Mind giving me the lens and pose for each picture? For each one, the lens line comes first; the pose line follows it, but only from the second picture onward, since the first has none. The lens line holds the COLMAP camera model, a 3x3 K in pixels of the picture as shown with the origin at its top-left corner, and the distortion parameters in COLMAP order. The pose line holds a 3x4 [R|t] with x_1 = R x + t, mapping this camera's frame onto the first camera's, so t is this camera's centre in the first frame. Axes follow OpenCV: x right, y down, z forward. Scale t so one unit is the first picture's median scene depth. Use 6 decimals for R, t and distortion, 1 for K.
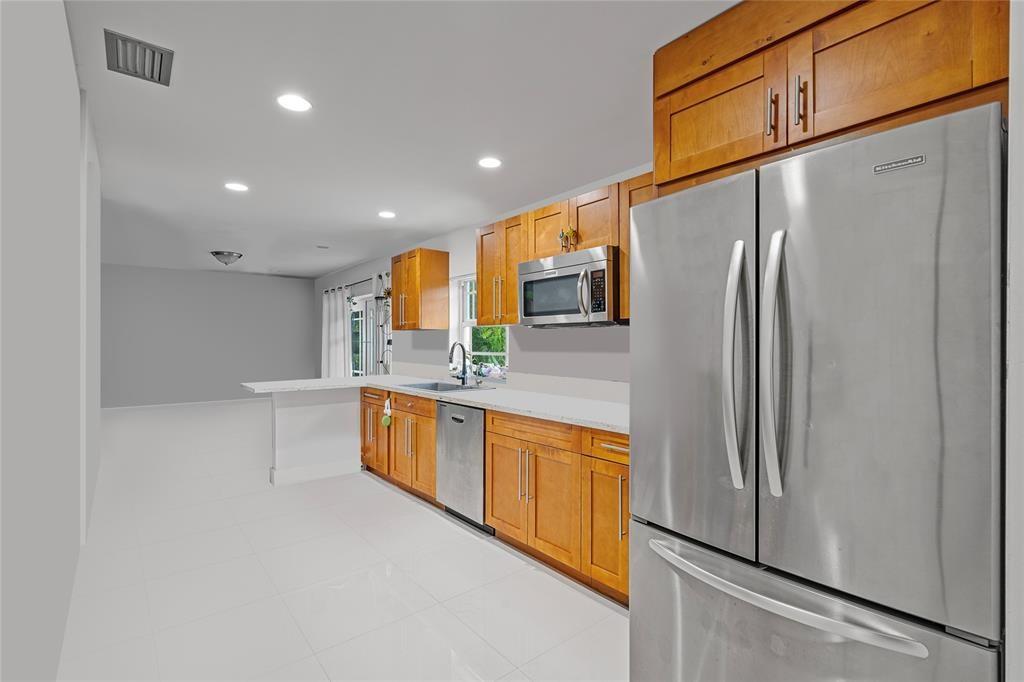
lens RADIAL K [[468.9, 0, 510.7], [0, 468.9, 341.9], [0, 0, 1]] dist [-0.003813, 0.003863]
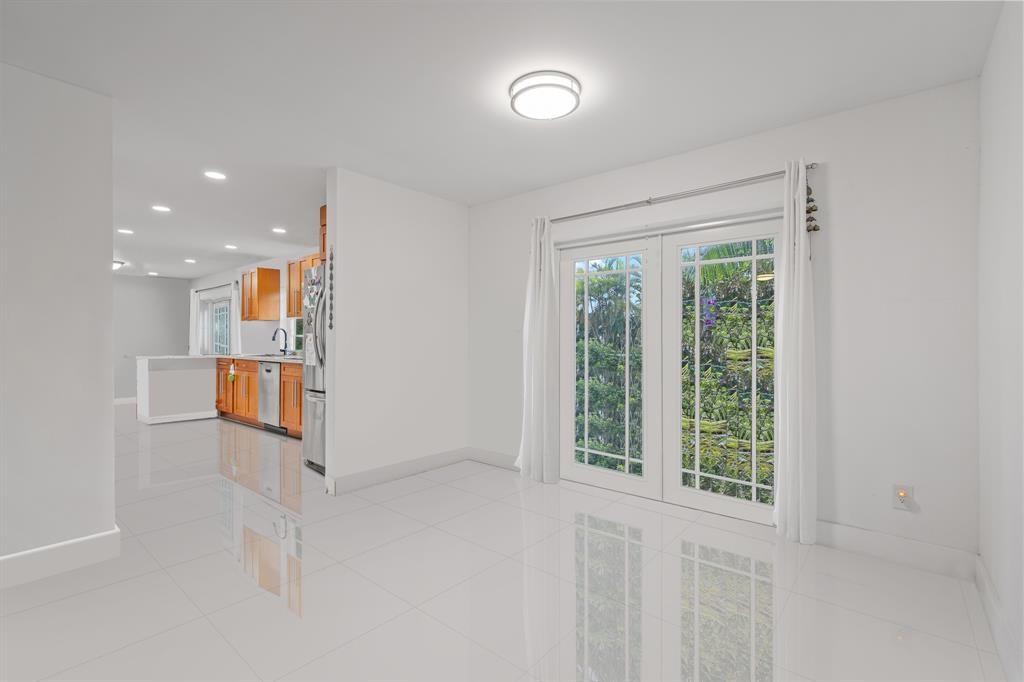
lens RADIAL K [[468.9, 0, 515.2], [0, 468.9, 339.0], [0, 0, 1]] dist [-0.003813, 0.003863]
pose [[0.981403, 0.005345, 0.191887, 0.490318], [-0.004431, 0.999977, -0.005195, 0.058687], [-0.191910, 0.004248, 0.981403, -0.963650]]
